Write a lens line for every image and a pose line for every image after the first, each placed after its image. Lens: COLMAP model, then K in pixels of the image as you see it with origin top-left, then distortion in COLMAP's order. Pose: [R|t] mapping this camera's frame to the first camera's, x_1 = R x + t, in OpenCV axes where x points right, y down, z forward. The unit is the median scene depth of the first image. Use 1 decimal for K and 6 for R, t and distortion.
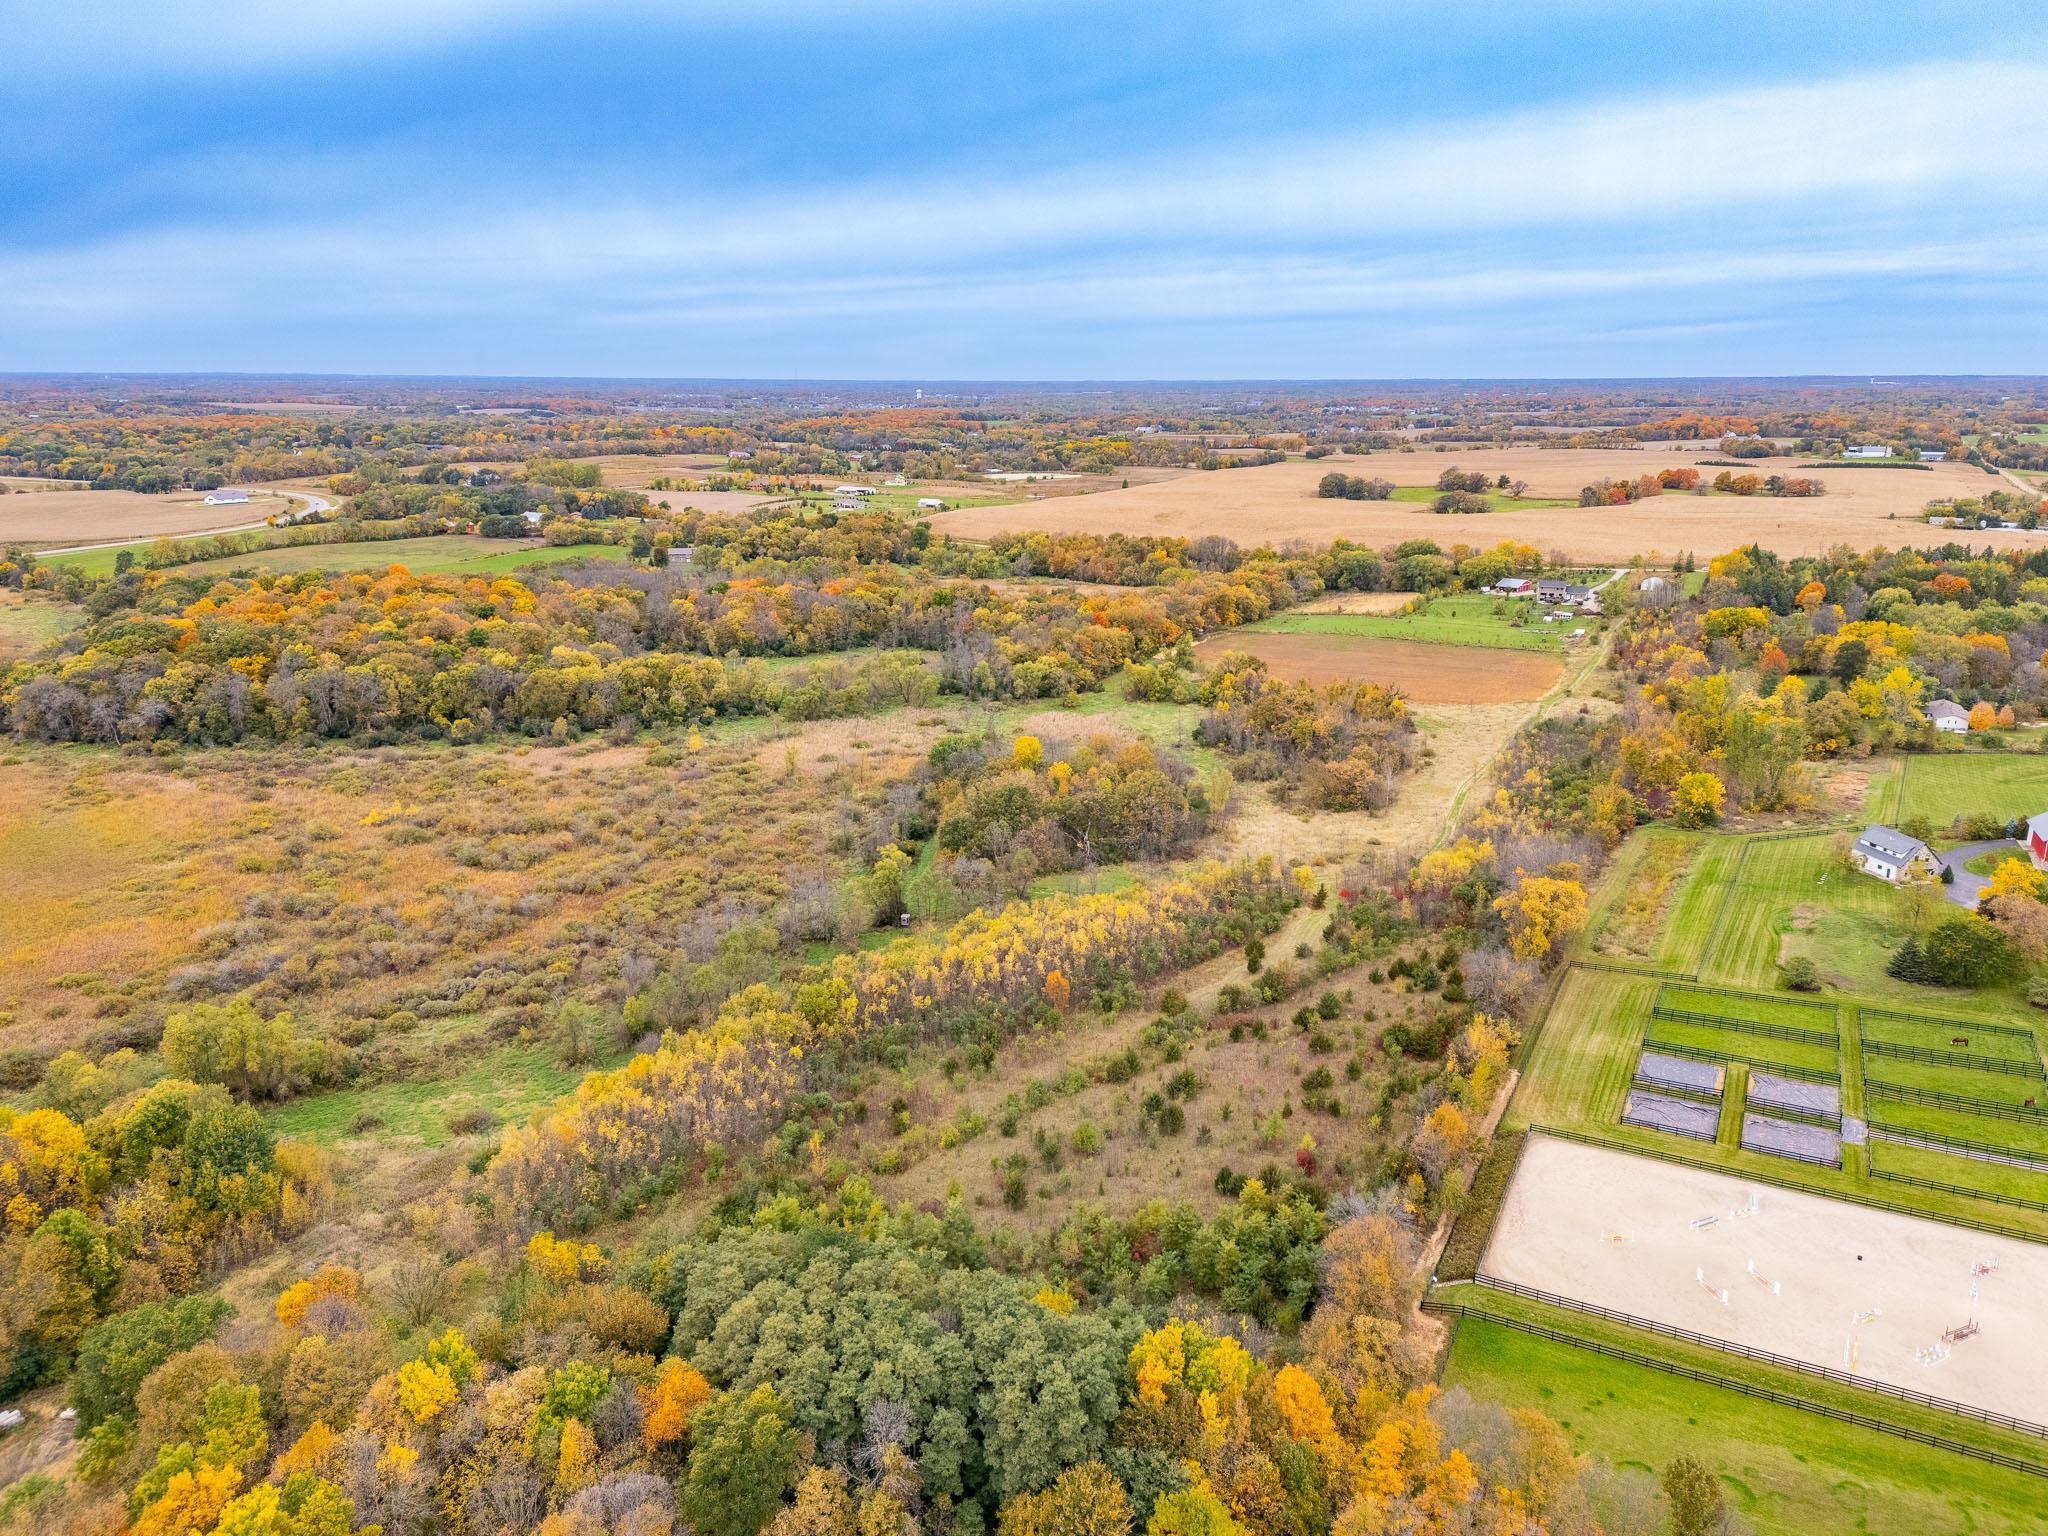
lens RADIAL K [[1482.3, 0, 1028.0], [0, 1482.3, 783.1], [0, 0, 1]] dist [0.108661, -0.096940]
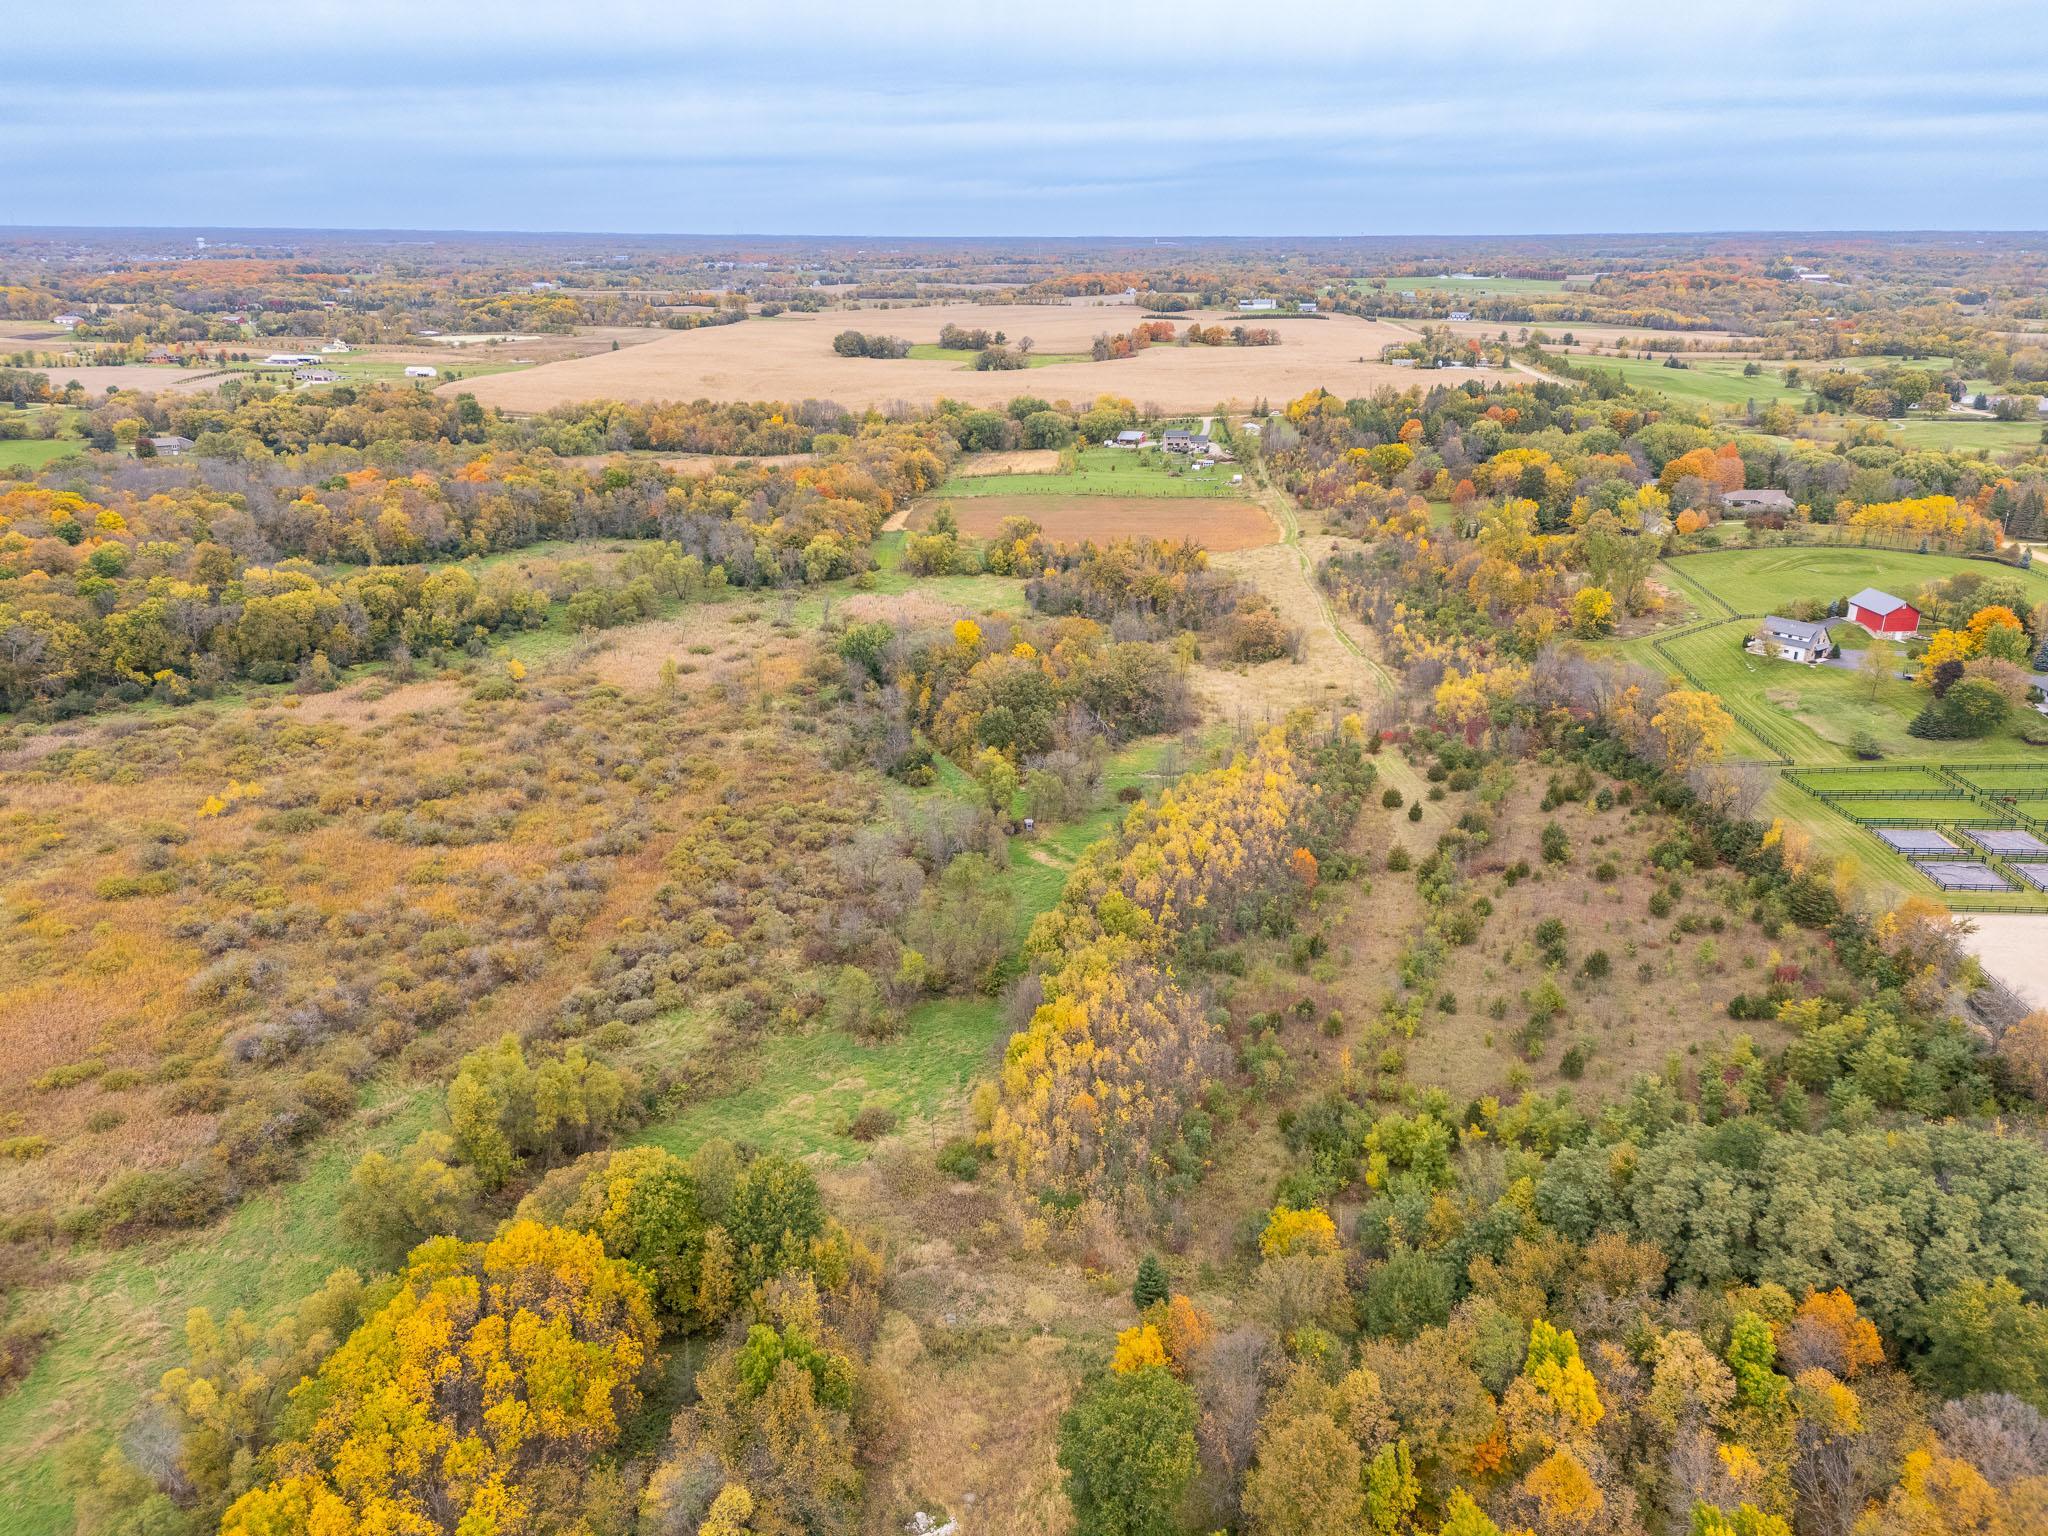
lens RADIAL K [[1482.3, 0, 1030.9], [0, 1482.3, 781.8], [0, 0, 1]] dist [0.108661, -0.096940]
pose [[0.910452, -0.142196, 0.388404, -0.168464], [0.108303, 0.988242, 0.107927, -0.013344], [-0.399183, -0.056197, 0.915147, 0.059104]]
